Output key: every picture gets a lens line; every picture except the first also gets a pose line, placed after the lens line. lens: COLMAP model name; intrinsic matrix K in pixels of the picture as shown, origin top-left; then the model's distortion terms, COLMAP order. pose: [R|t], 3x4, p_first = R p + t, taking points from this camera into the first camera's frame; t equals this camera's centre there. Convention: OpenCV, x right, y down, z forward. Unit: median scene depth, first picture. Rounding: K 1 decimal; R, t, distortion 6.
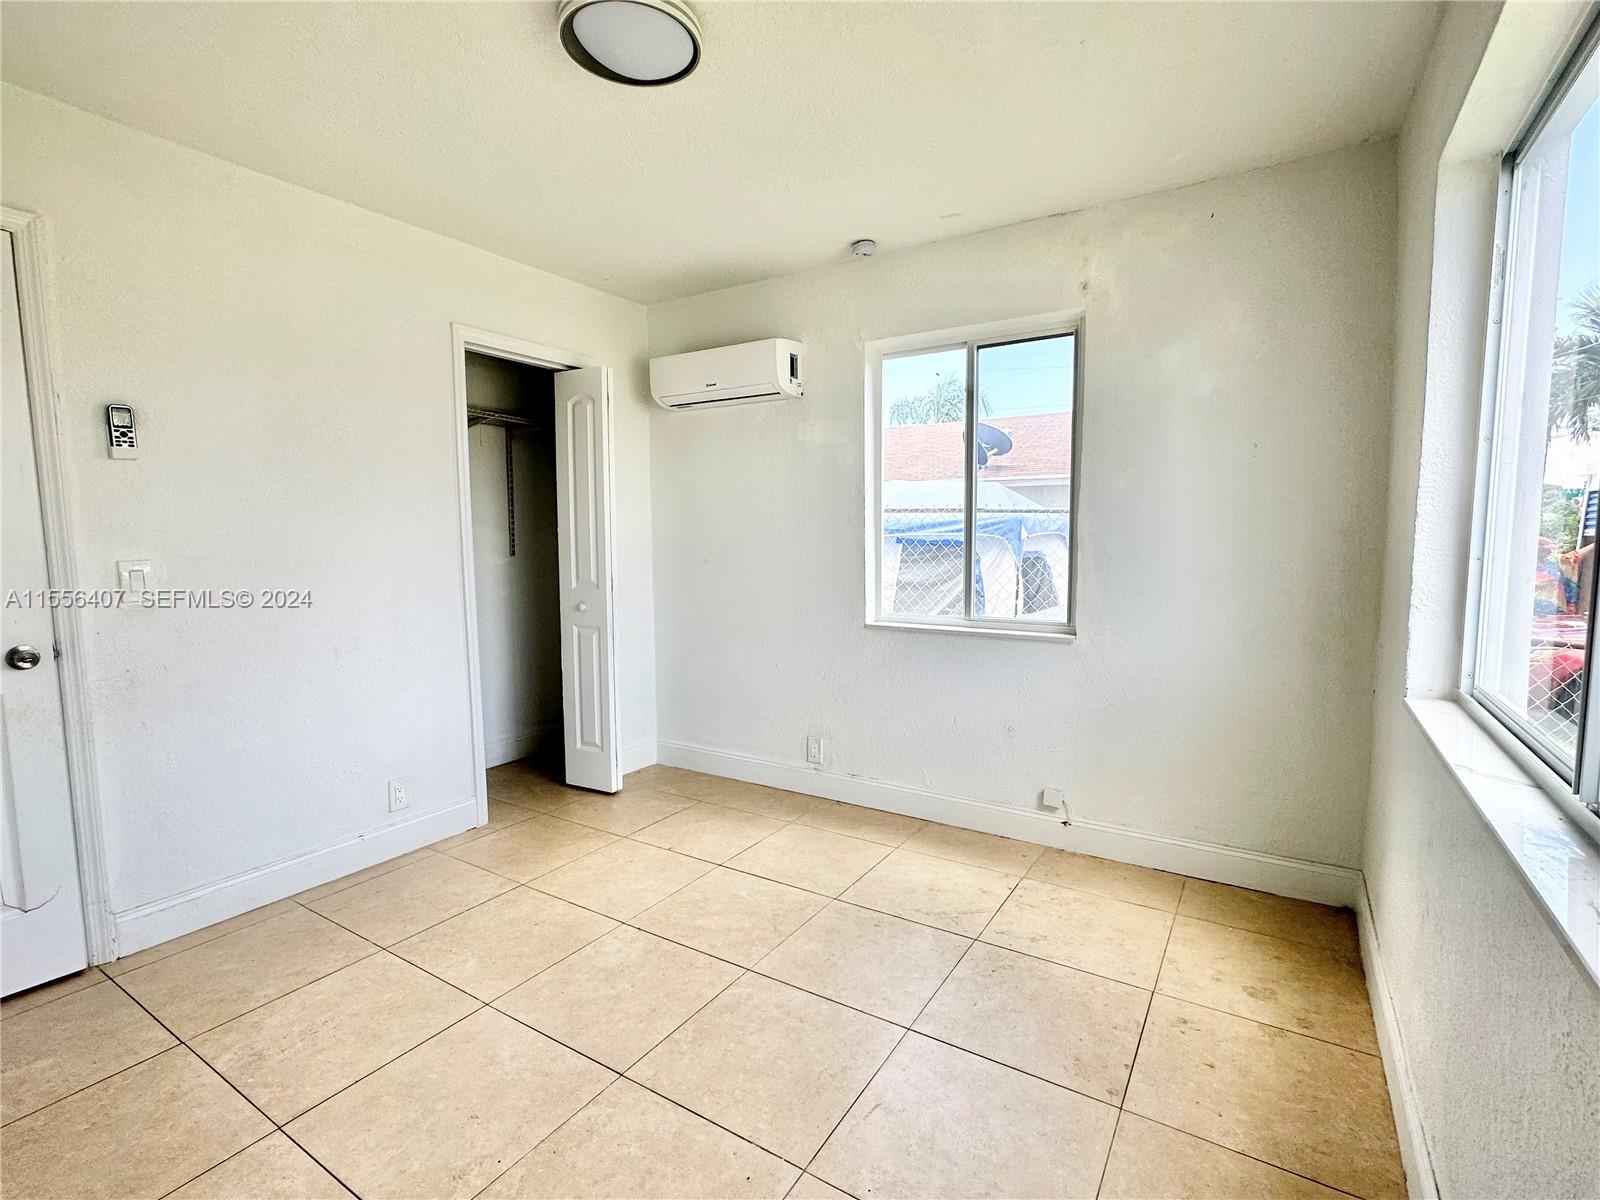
lens RADIAL K [[758.4, 0, 799.9], [0, 758.4, 598.9], [0, 0, 1]] dist [-0.003265, 0.000545]
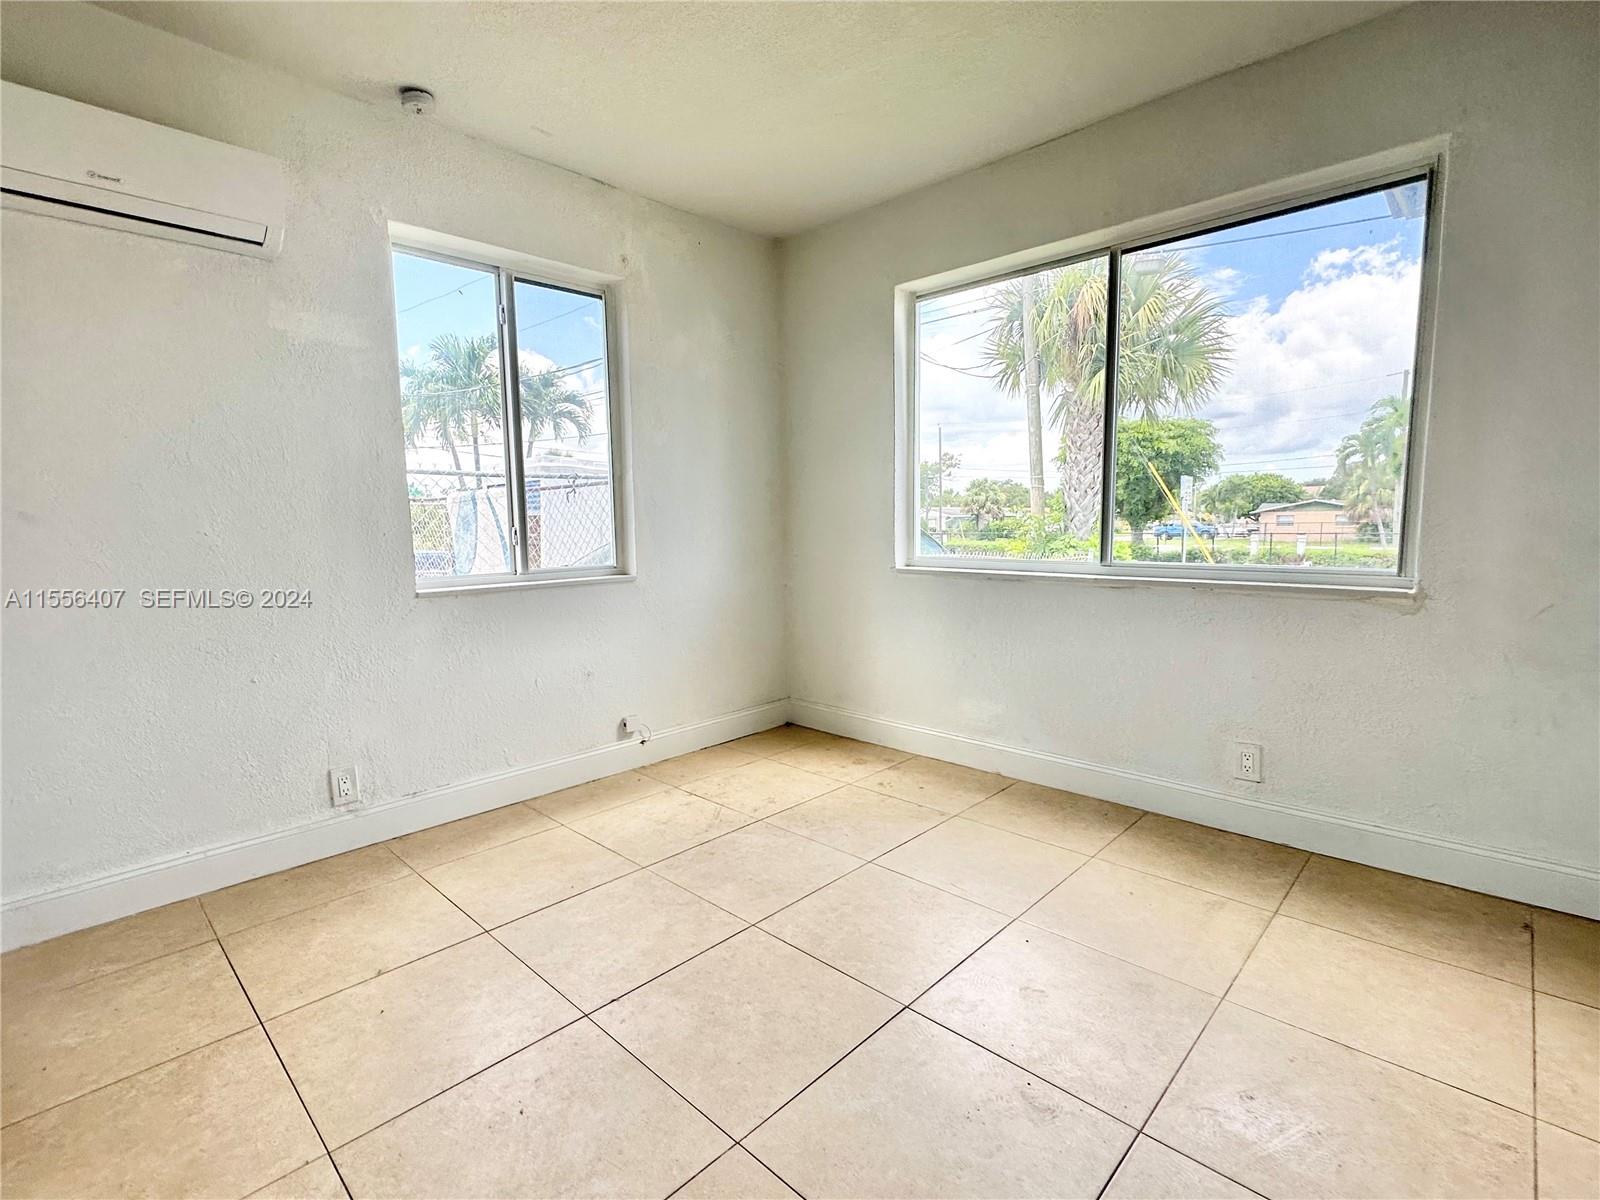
lens RADIAL K [[758.4, 0, 793.5], [0, 758.4, 601.3], [0, 0, 1]] dist [-0.003265, 0.000545]
pose [[0.196916, -0.104066, 0.974882, -0.672234], [0.099211, 0.991362, 0.085786, 0.015380], [-0.975388, 0.079827, 0.205539, 0.531075]]
